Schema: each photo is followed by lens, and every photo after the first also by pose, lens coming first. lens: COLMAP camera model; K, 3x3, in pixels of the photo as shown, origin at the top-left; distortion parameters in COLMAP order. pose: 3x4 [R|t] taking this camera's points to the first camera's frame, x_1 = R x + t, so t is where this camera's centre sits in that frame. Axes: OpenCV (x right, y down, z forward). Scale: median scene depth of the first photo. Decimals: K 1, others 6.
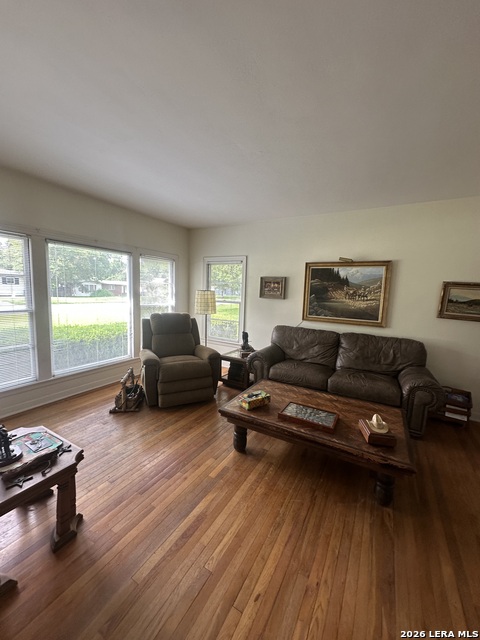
lens RADIAL K [[255.2, 0, 239.2], [0, 255.2, 319.7], [0, 0, 1]] dist [0.002894, 0.000104]
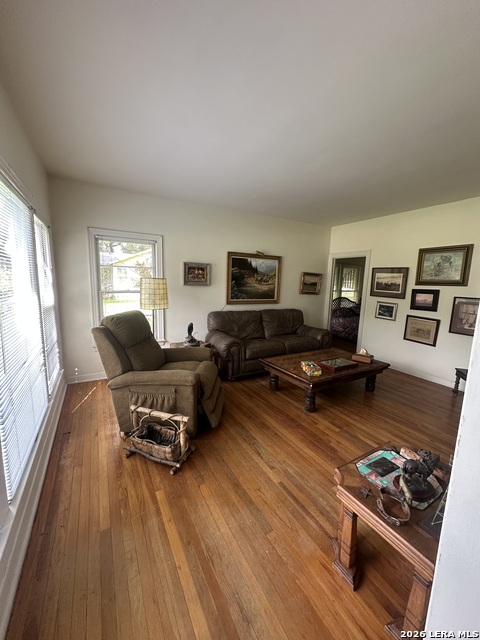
lens RADIAL K [[255.2, 0, 241.7], [0, 255.2, 321.5], [0, 0, 1]] dist [0.002894, 0.000104]
pose [[0.497207, -0.155784, 0.853532, -0.736834], [0.089241, 0.987713, 0.128289, -0.066797], [-0.863030, 0.012384, 0.505000, 0.425701]]
